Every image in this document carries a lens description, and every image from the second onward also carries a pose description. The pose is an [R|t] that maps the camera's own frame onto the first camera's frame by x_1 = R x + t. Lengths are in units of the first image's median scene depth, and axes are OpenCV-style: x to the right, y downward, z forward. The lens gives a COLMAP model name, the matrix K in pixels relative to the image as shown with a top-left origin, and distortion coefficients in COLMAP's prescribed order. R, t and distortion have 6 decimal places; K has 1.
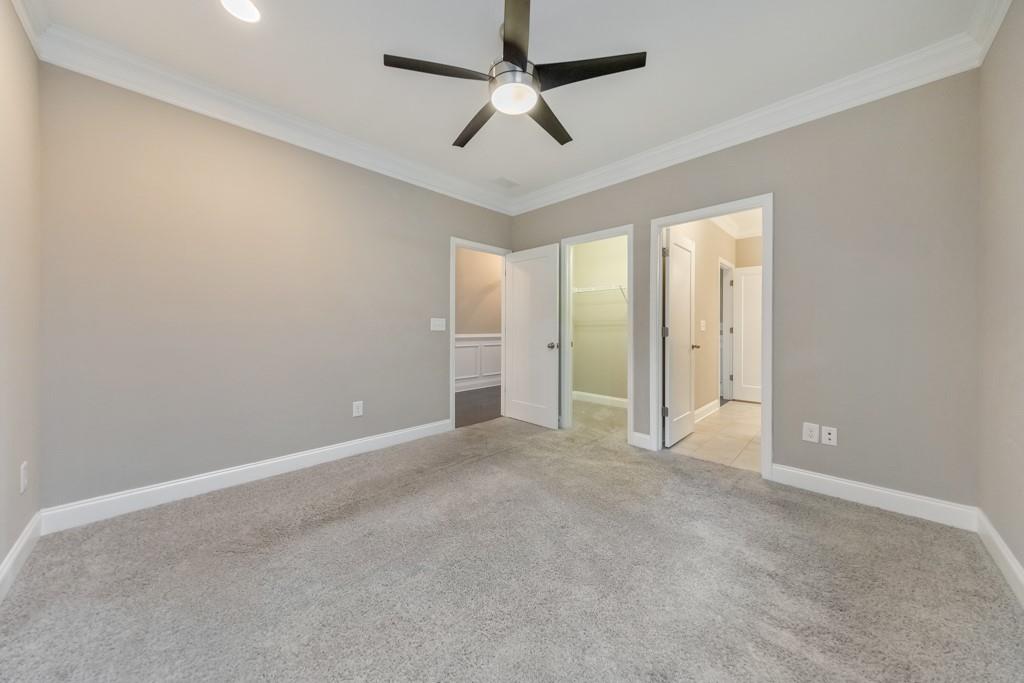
lens RADIAL K [[350.5, 0, 512.7], [0, 350.5, 338.8], [0, 0, 1]] dist [0.004693, 0.000076]
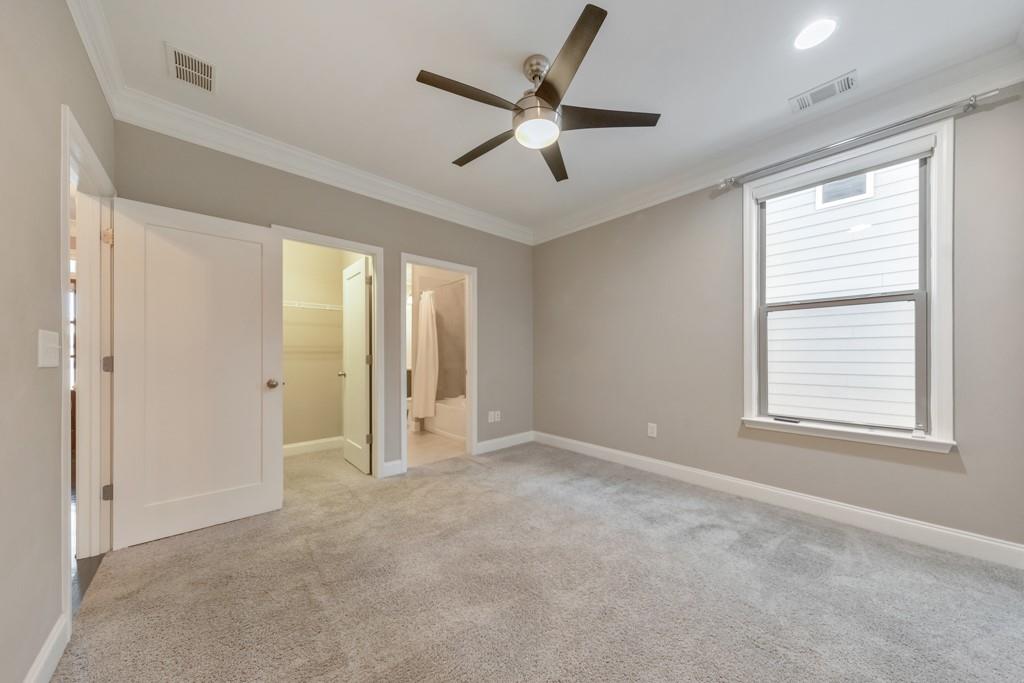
lens RADIAL K [[341.3, 0, 514.8], [0, 341.3, 358.8], [0, 0, 1]] dist [0.000551, 0.000024]
pose [[0.031686, -0.003846, 0.999490, -0.726814], [0.034794, 0.999391, 0.002743, -0.013500], [-0.998892, 0.034690, 0.031801, 0.755755]]
